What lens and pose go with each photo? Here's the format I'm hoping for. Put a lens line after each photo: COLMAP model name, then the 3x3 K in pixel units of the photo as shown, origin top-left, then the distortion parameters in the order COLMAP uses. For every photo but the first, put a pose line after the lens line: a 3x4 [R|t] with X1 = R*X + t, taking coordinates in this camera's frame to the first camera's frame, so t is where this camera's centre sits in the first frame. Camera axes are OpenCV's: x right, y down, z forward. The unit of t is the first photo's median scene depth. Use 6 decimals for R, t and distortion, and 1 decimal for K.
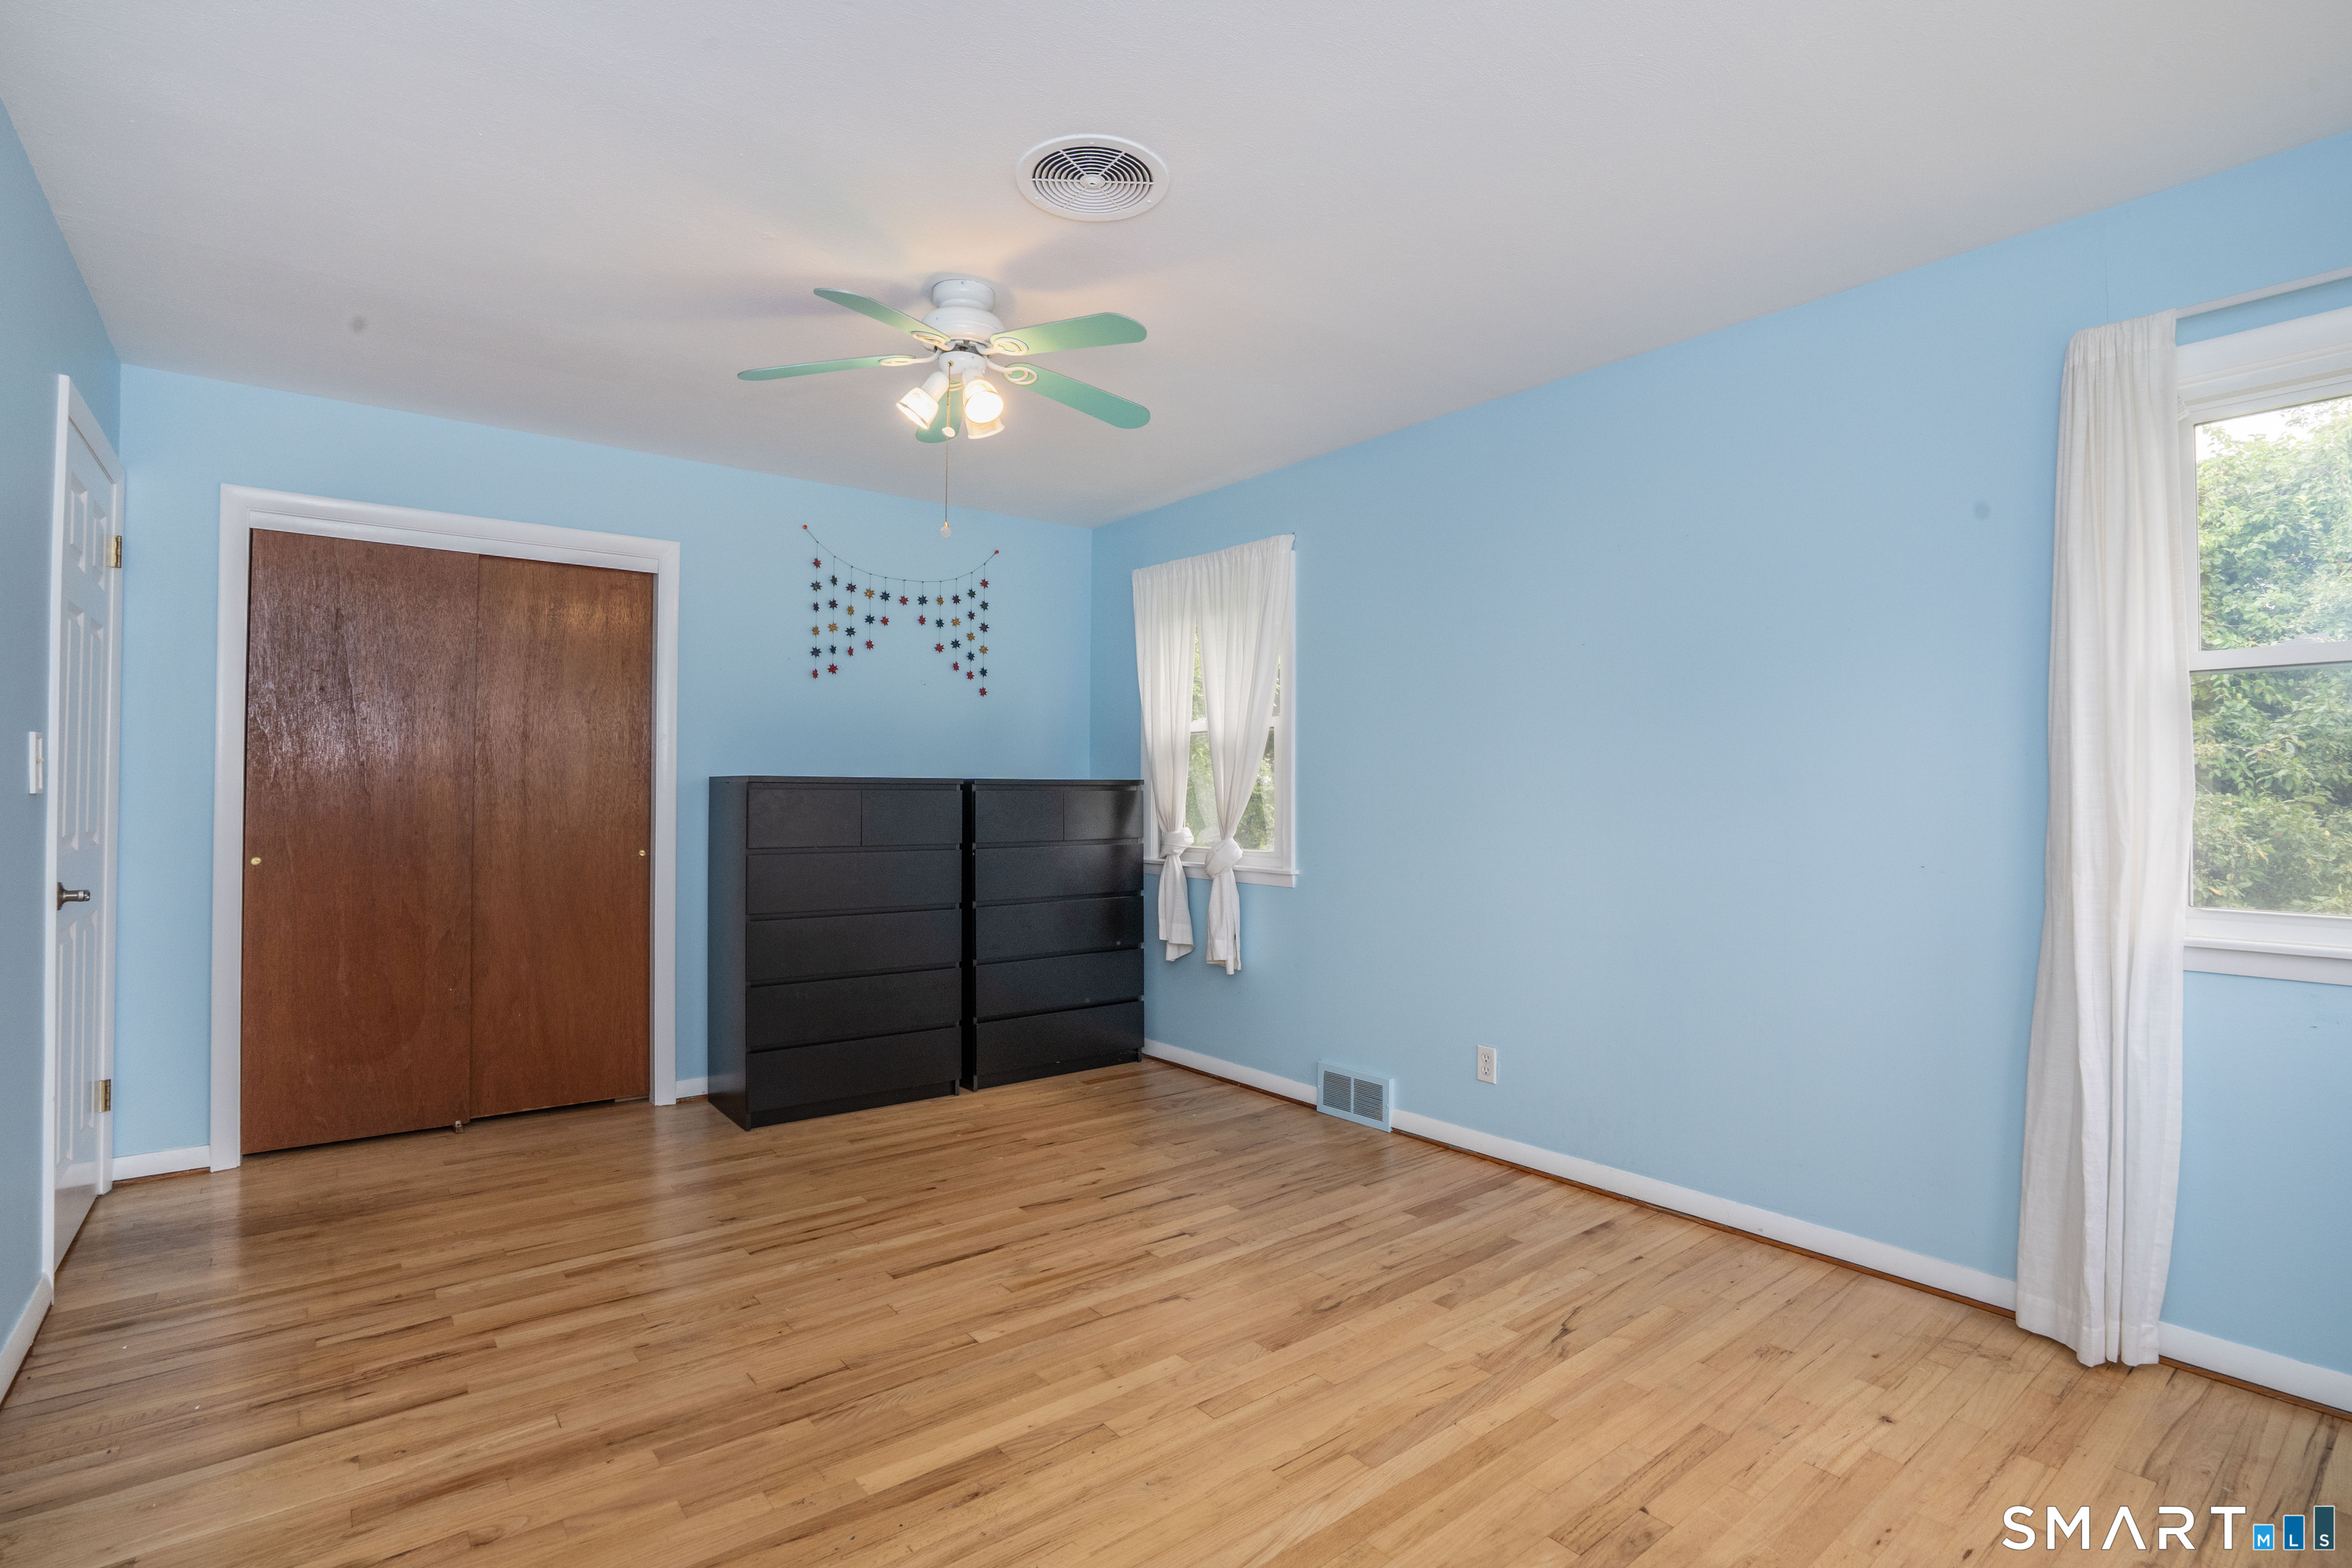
lens RADIAL K [[1084.9, 0, 1179.9], [0, 1084.9, 785.5], [0, 0, 1]] dist [-0.048056, 0.011057]
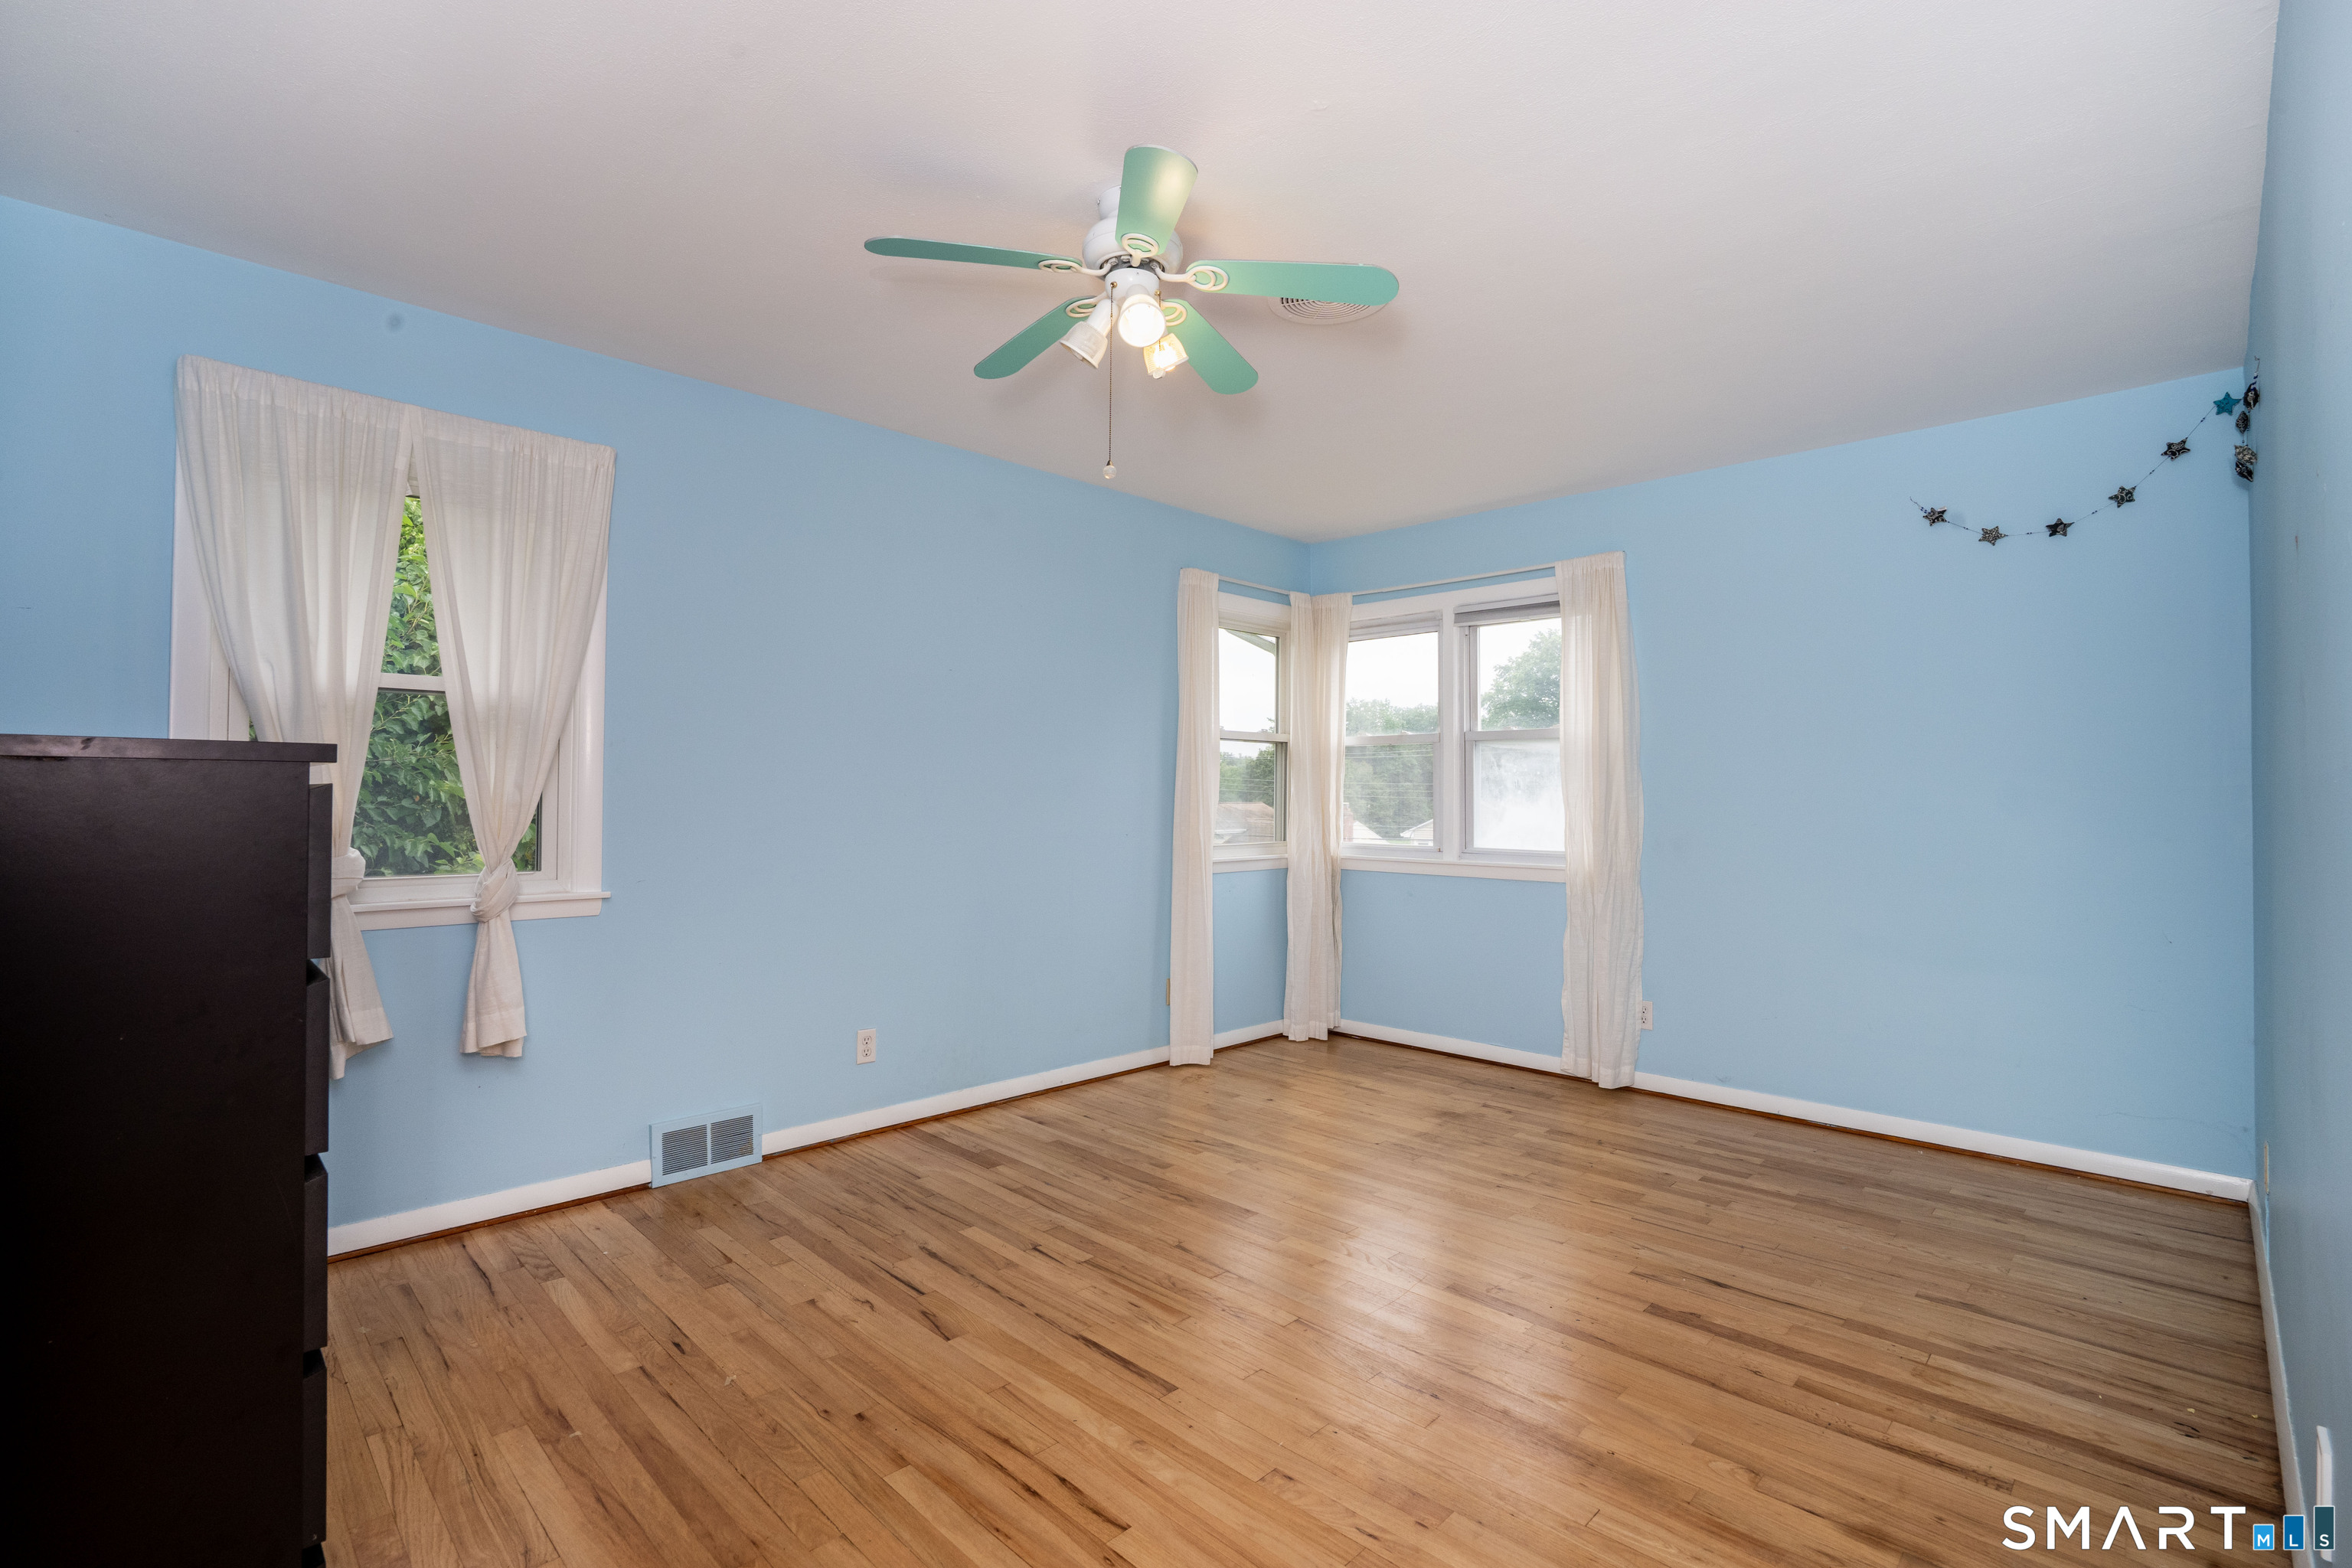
lens RADIAL K [[1084.9, 0, 1182.0], [0, 1084.9, 785.2], [0, 0, 1]] dist [-0.048056, 0.011057]
pose [[-0.119946, 0.006935, 0.992756, -0.958420], [-0.018039, 0.999795, -0.009164, 0.007927], [-0.992617, -0.019007, -0.119796, 0.979888]]
